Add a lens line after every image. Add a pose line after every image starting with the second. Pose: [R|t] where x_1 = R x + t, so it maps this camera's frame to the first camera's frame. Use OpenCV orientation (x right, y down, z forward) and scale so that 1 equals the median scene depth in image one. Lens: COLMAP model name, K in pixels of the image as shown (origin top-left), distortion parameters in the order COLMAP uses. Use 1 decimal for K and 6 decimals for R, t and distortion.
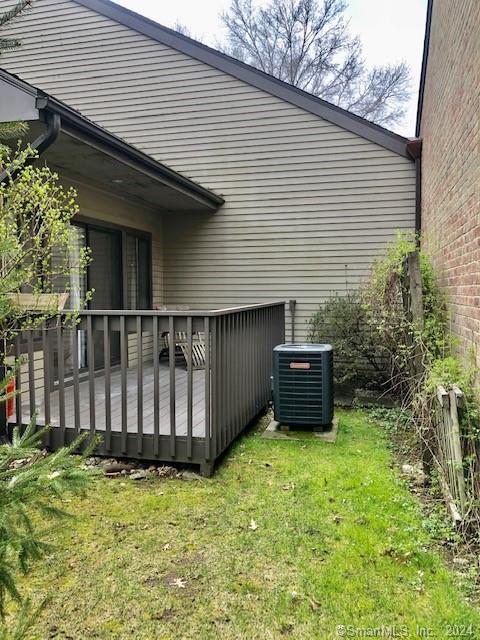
lens RADIAL K [[523.0, 0, 237.1], [0, 523.0, 323.1], [0, 0, 1]] dist [0.077327, -0.085240]
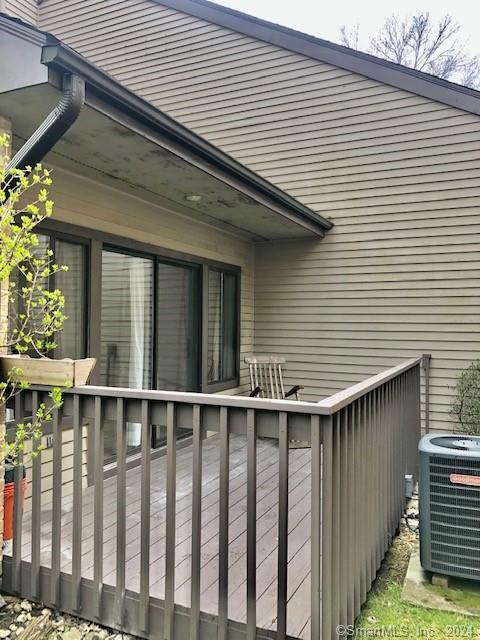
lens RADIAL K [[523.0, 0, 237.1], [0, 523.0, 323.1], [0, 0, 1]] dist [0.077327, -0.085240]
pose [[0.982649, 0.012461, -0.185056, -0.023048], [-0.024654, 0.997662, -0.063737, -0.041660], [0.183829, 0.067193, 0.980659, 0.269278]]
